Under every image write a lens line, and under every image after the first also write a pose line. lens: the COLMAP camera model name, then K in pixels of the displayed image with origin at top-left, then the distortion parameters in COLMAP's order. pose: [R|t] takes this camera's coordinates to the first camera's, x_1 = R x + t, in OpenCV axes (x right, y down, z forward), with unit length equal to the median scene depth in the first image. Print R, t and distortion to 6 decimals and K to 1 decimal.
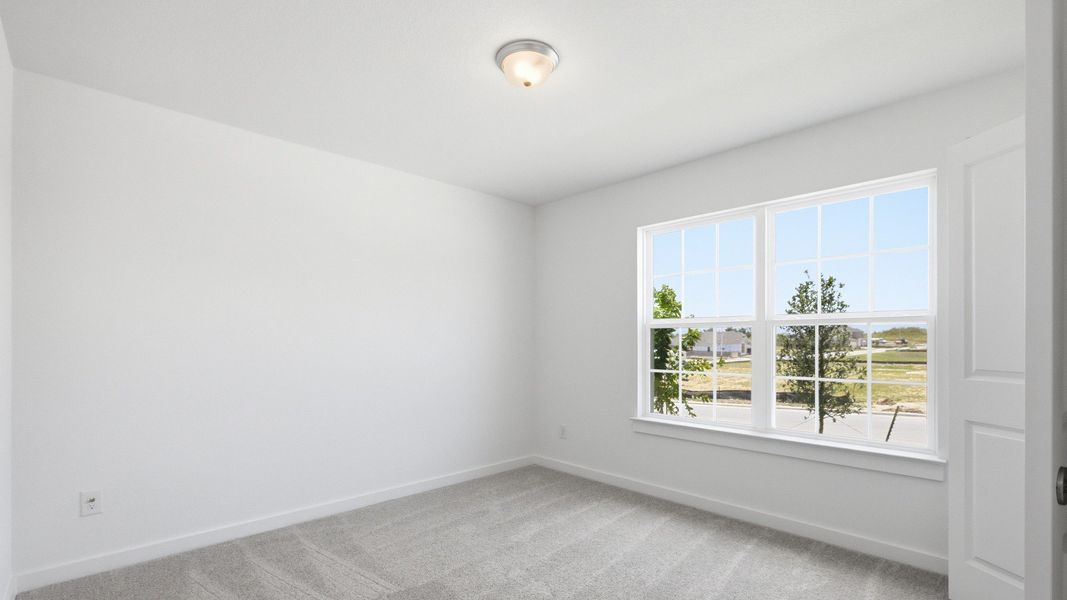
lens RADIAL K [[478.5, 0, 534.9], [0, 478.5, 336.6], [0, 0, 1]] dist [0.000065, -0.000483]
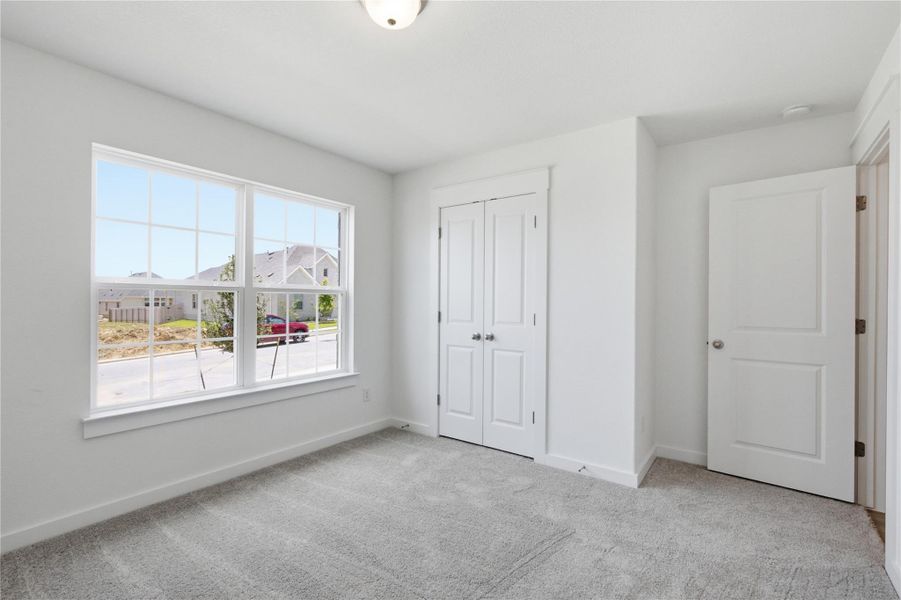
lens RADIAL K [[406.5, 0, 463.1], [0, 406.5, 303.0], [0, 0, 1]] dist [0.000690, 0.000176]
pose [[-0.172172, 0.000239, 0.985067, -0.455968], [-0.011881, 0.999927, -0.002320, -0.000293], [-0.984995, -0.012103, -0.172156, 0.573243]]
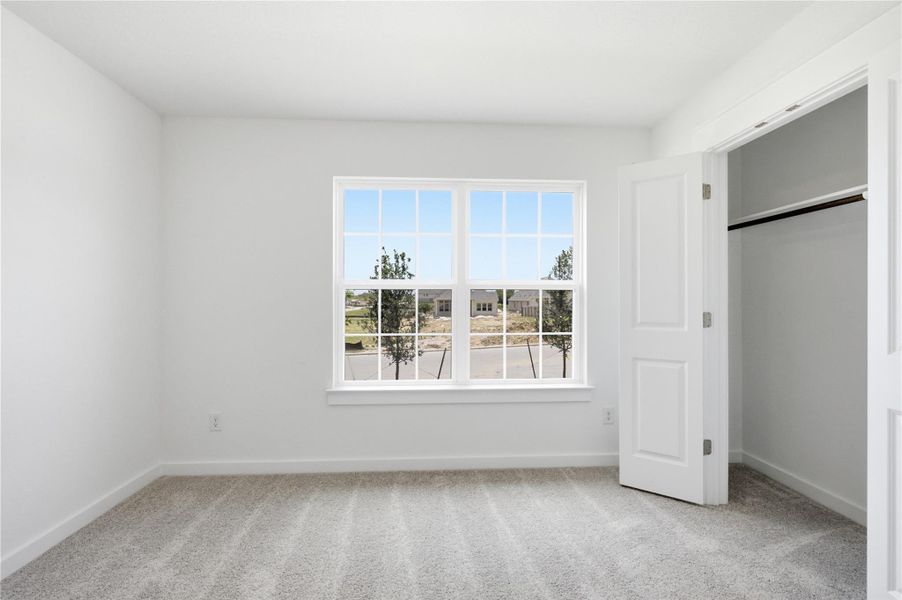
lens RADIAL K [[406.9, 0, 454.9], [0, 406.9, 298.7], [0, 0, 1]] dist [0.000690, 0.000176]
pose [[0.650725, 0.004719, 0.759299, -0.213349], [-0.006000, 0.999981, -0.001073, 0.000940], [-0.759290, -0.003858, 0.650741, 0.333467]]
